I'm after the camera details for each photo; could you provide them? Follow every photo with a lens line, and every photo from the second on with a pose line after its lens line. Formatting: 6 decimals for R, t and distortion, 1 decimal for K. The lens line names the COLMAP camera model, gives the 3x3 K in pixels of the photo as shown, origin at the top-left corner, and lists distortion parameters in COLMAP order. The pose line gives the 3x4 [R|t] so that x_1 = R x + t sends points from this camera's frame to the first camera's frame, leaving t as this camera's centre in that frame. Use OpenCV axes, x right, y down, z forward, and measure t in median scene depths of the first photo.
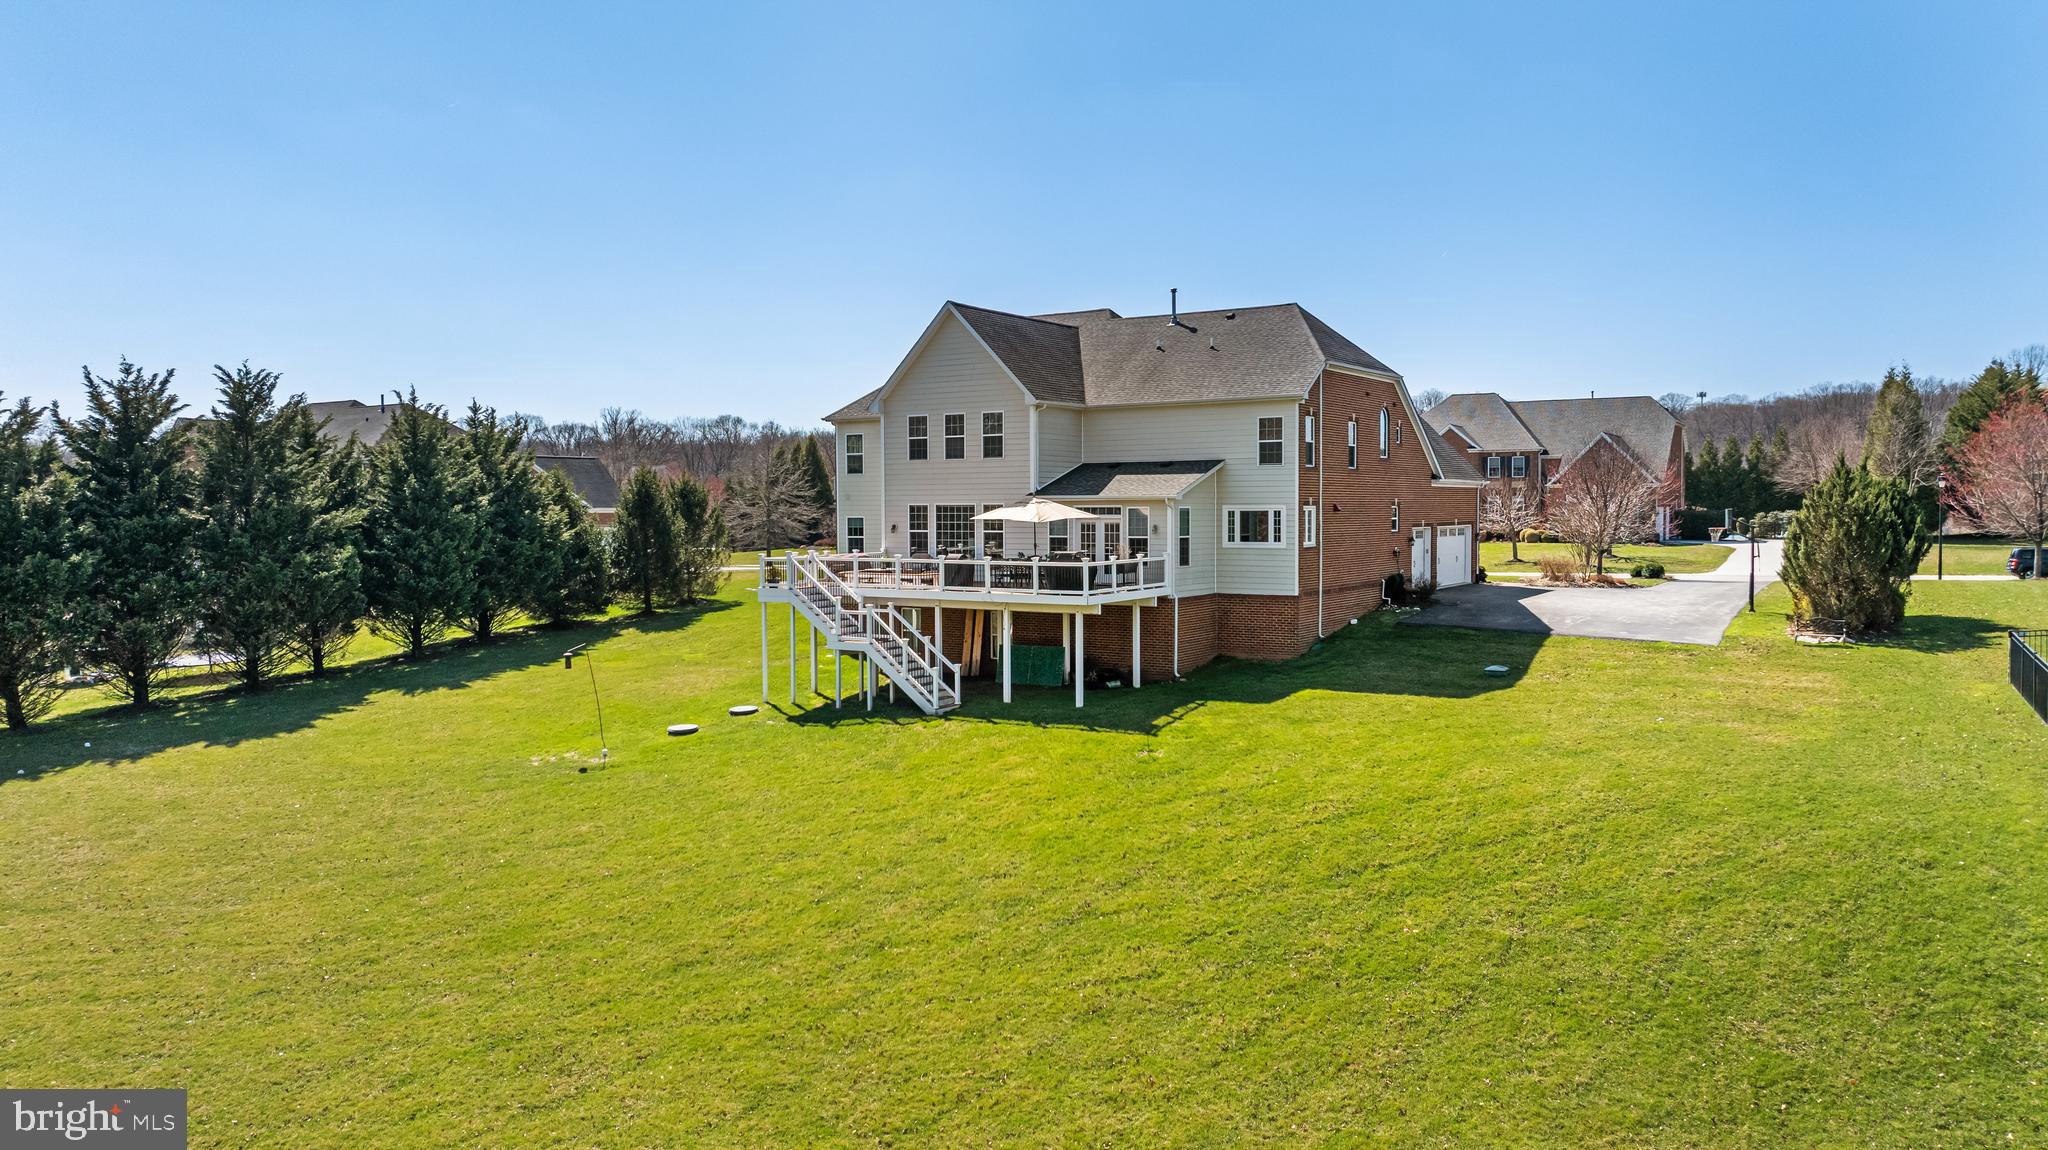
lens RADIAL K [[1441.1, 0, 1022.7], [0, 1441.1, 578.9], [0, 0, 1]] dist [-0.019234, 0.000514]
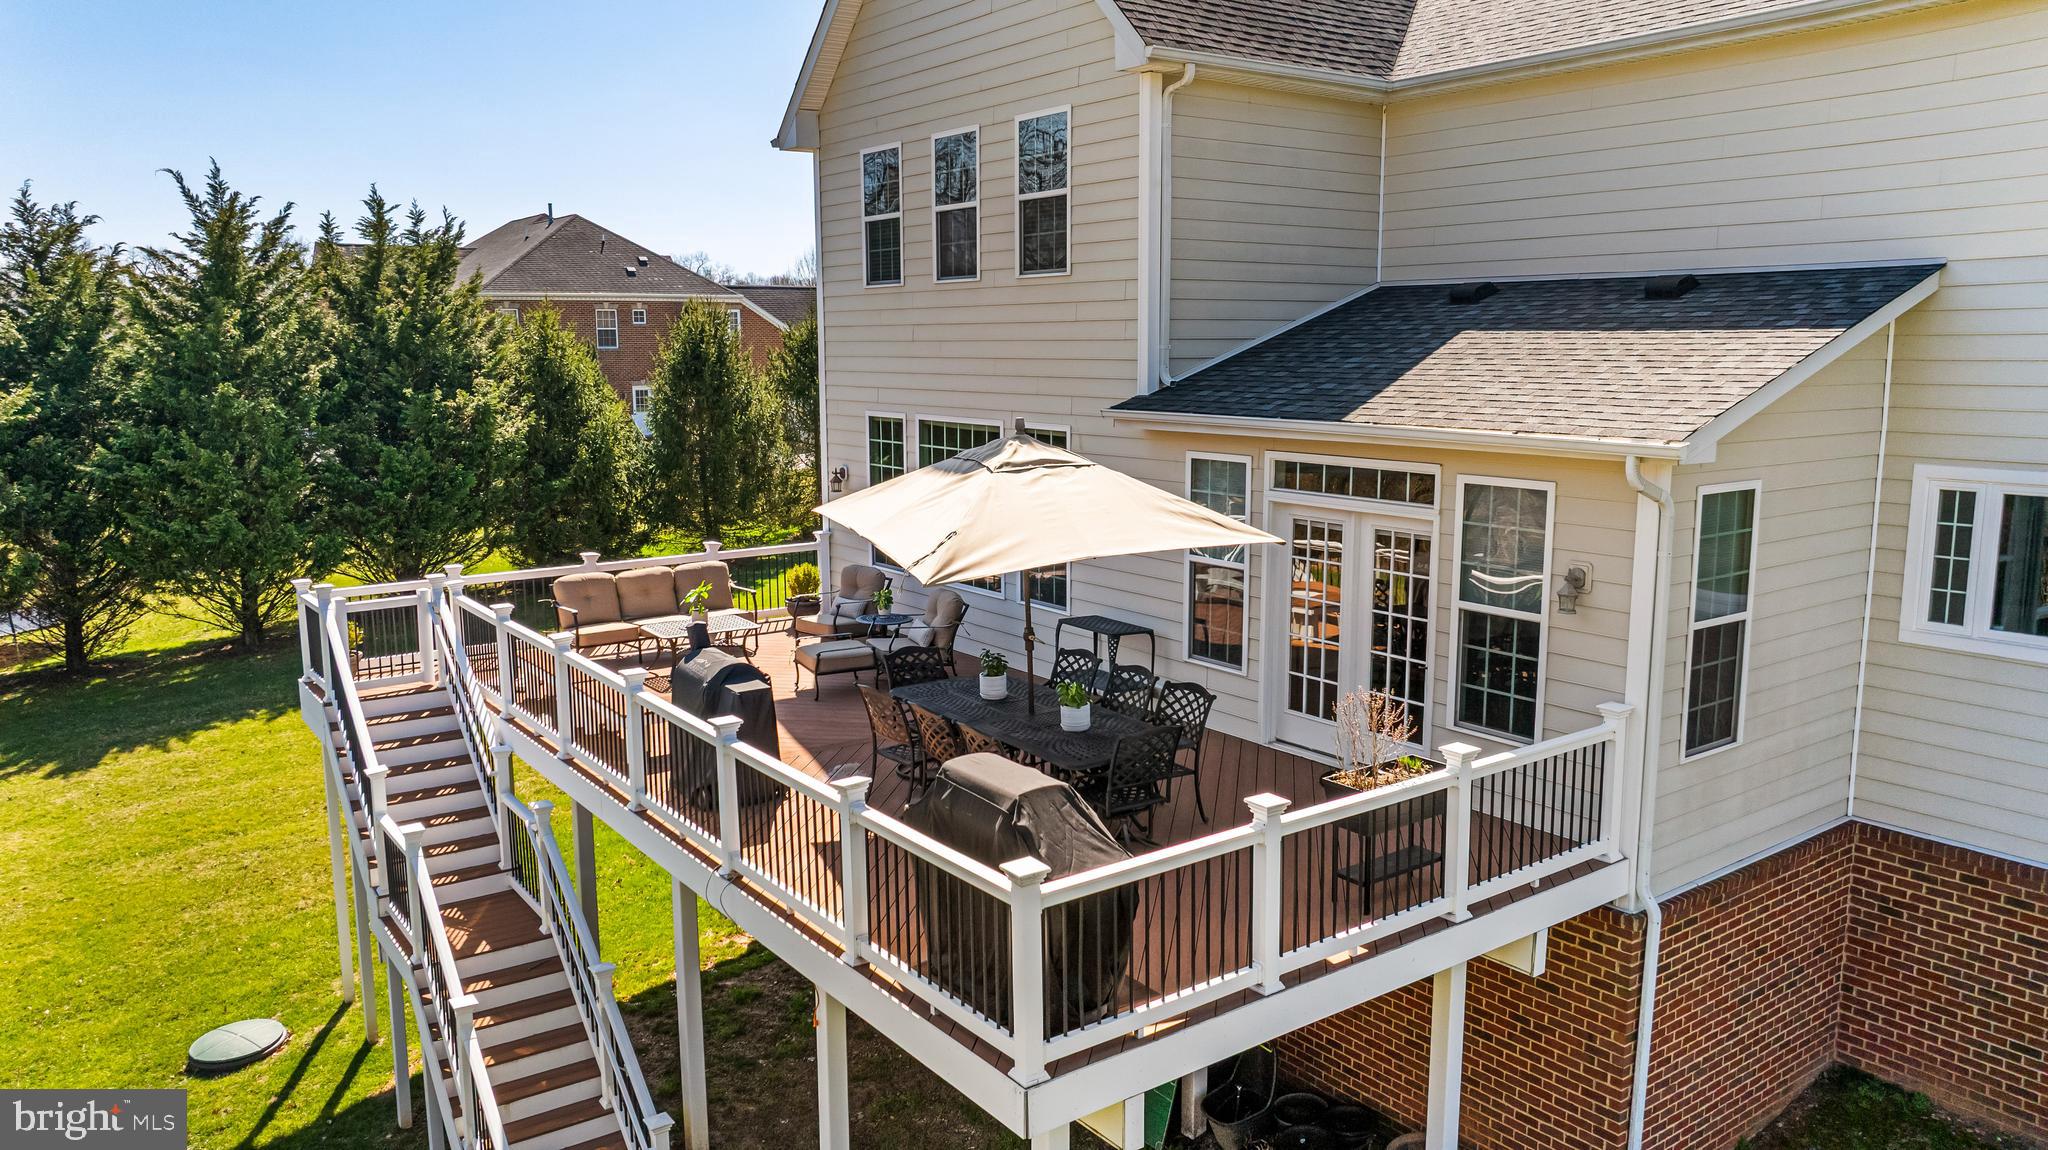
lens RADIAL K [[1441.1, 0, 1025.8], [0, 1441.1, 565.3], [0, 0, 1]] dist [-0.019234, 0.000514]
pose [[0.934702, 0.050667, -0.351802, 0.087029], [-0.009255, 0.992921, 0.118413, -0.060860], [0.355311, -0.107425, 0.928555, 0.735226]]
